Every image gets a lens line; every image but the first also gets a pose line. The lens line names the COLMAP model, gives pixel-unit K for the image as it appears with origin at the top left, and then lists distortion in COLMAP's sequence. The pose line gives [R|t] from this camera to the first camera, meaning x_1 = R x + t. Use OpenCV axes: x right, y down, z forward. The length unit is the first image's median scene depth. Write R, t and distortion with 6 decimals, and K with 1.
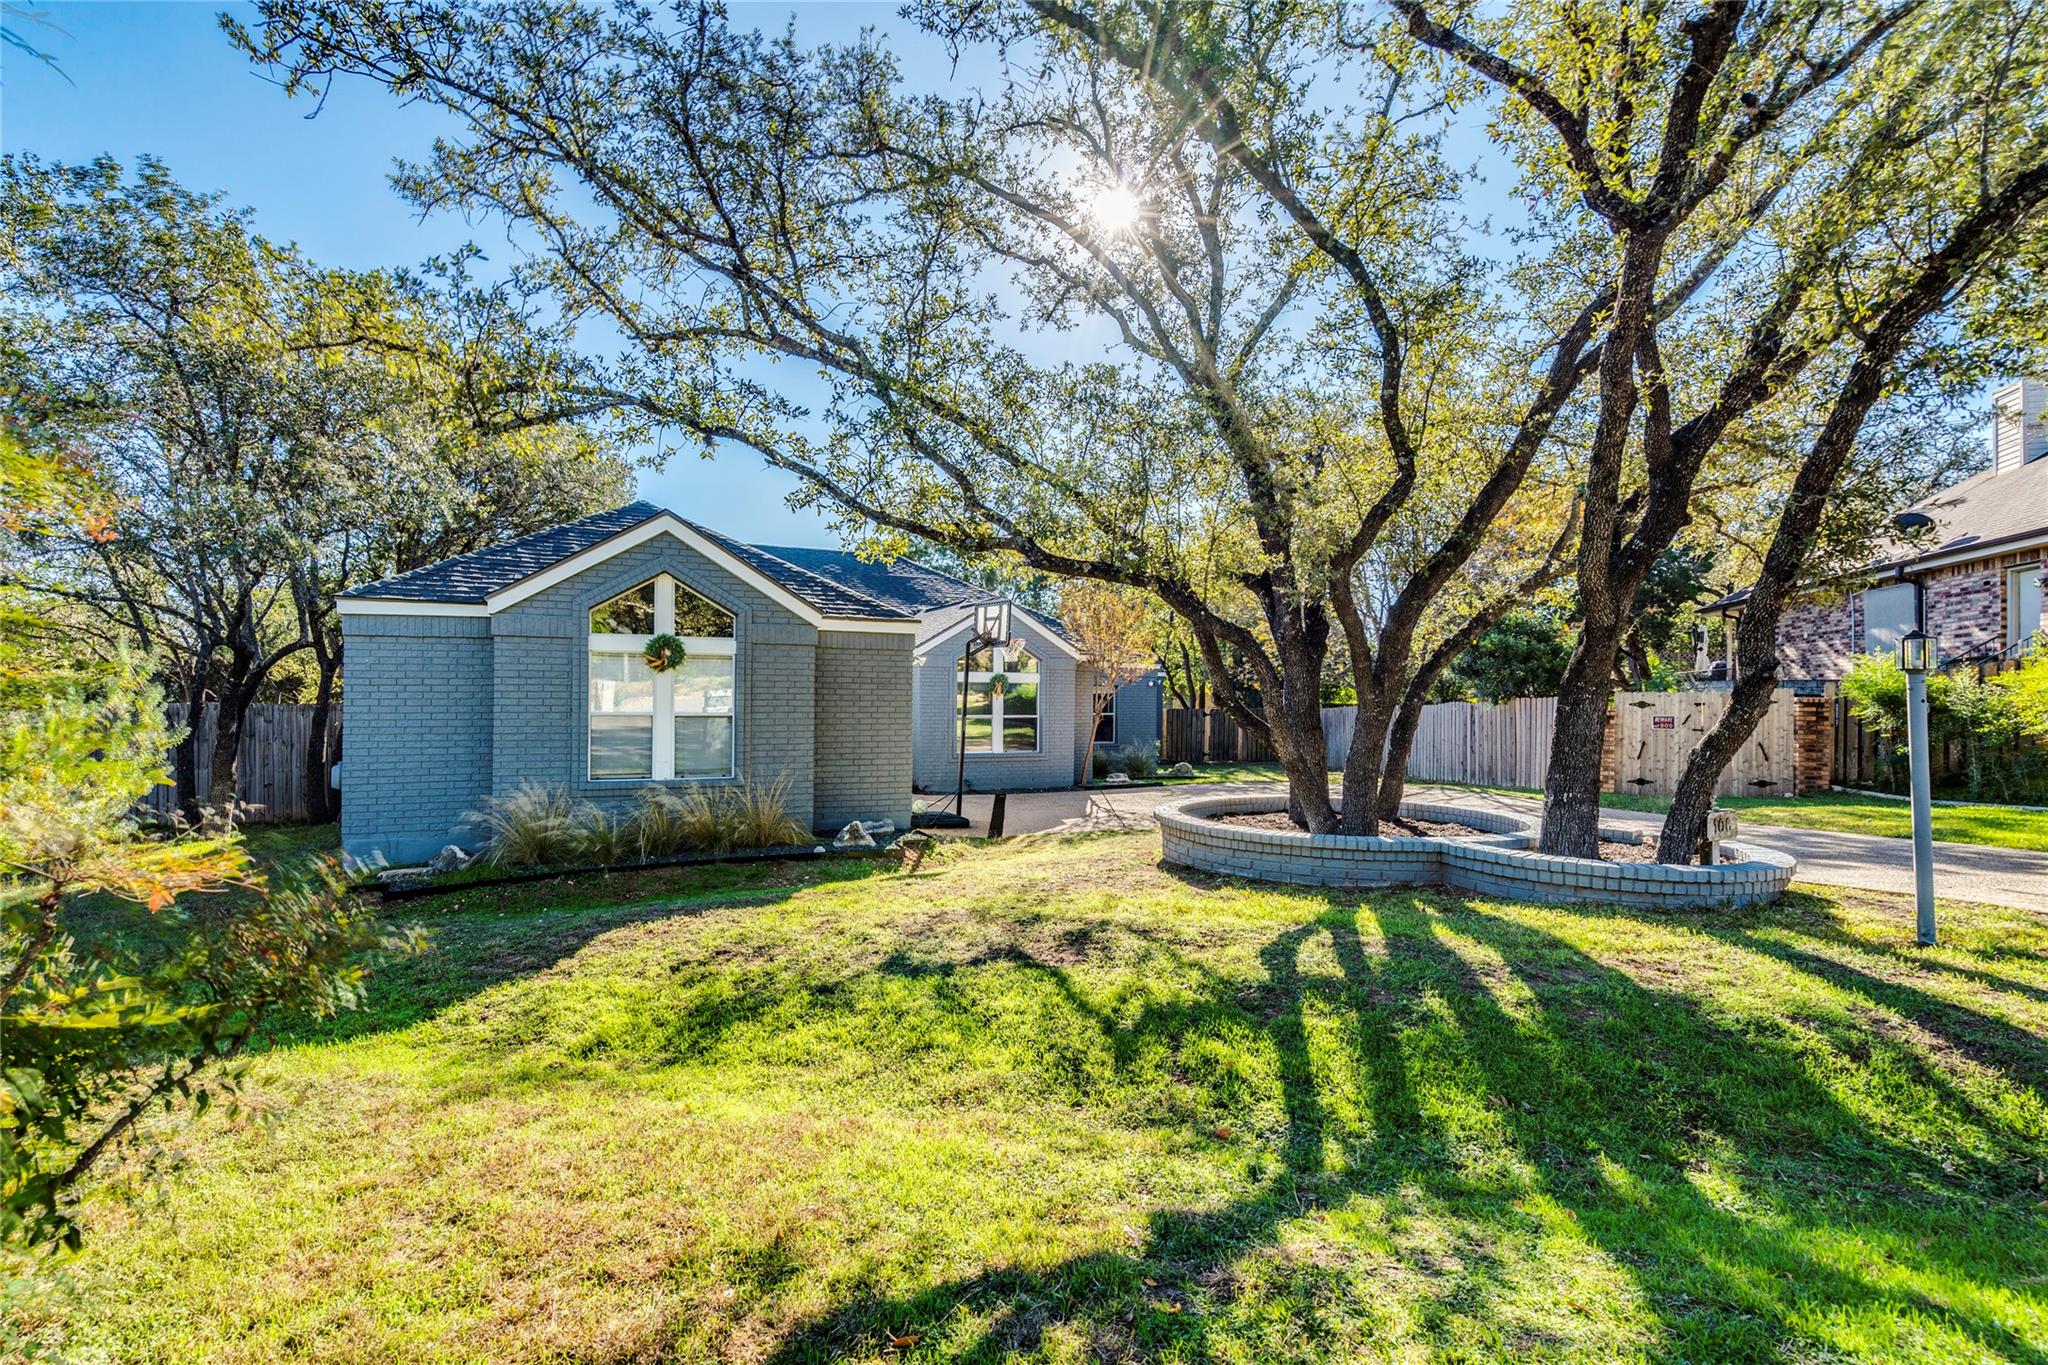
lens RADIAL K [[957.3, 0, 1024.0], [0, 957.3, 682.5], [0, 0, 1]] dist [0.011001, -0.000217]
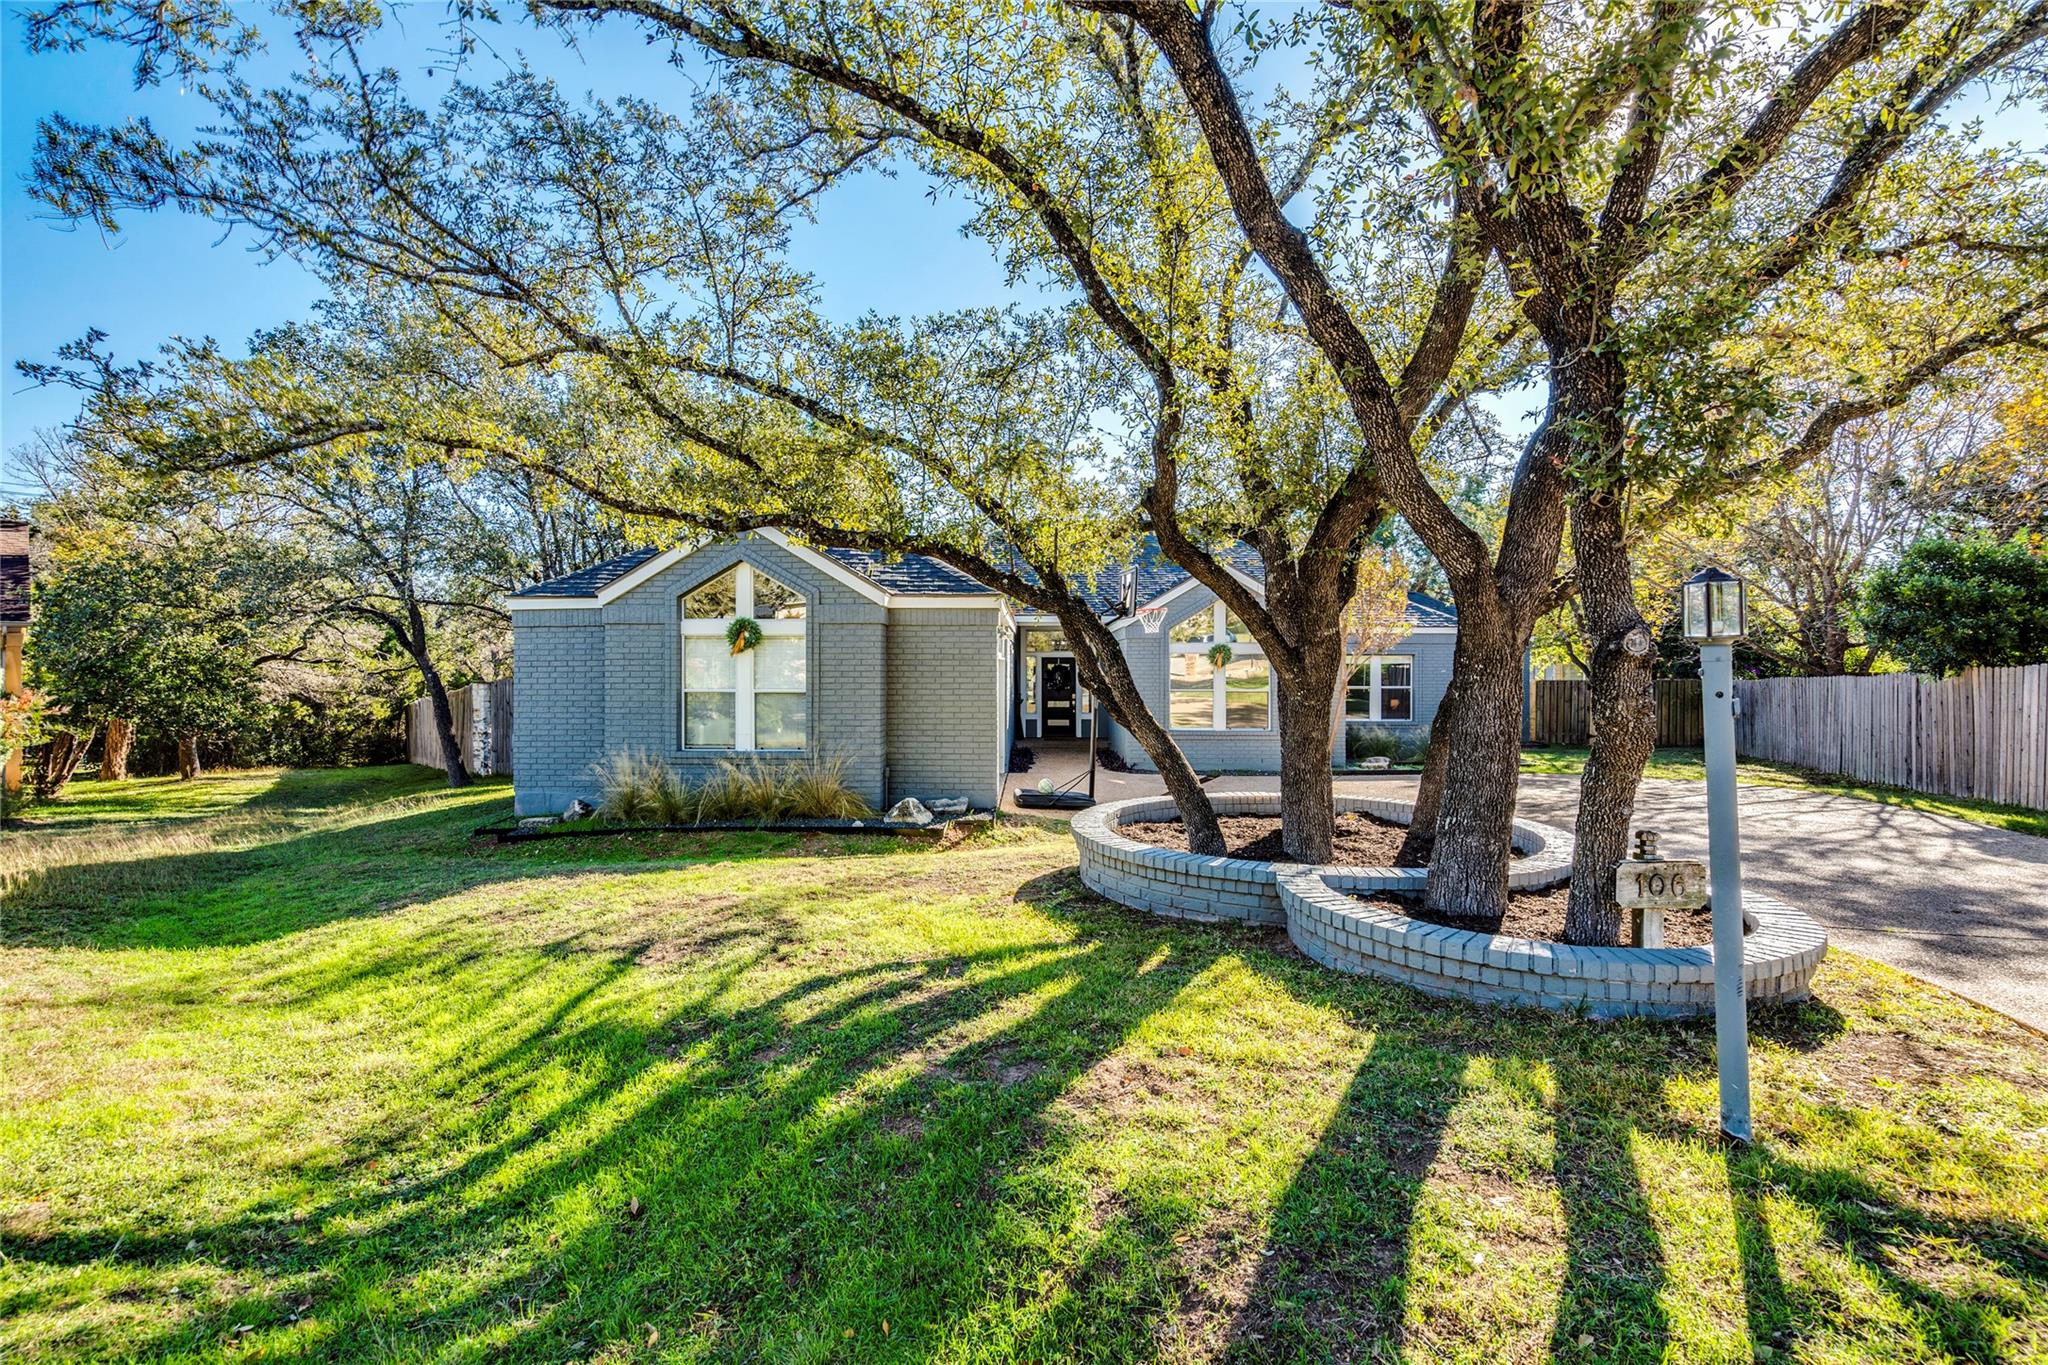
lens RADIAL K [[957.3, 0, 1024.0], [0, 957.3, 682.5], [0, 0, 1]] dist [0.011001, -0.000217]
pose [[0.897555, -0.000915, -0.440901, 0.391857], [0.013779, 0.999568, 0.025975, -0.000627], [0.440686, -0.029389, 0.897180, 0.159644]]
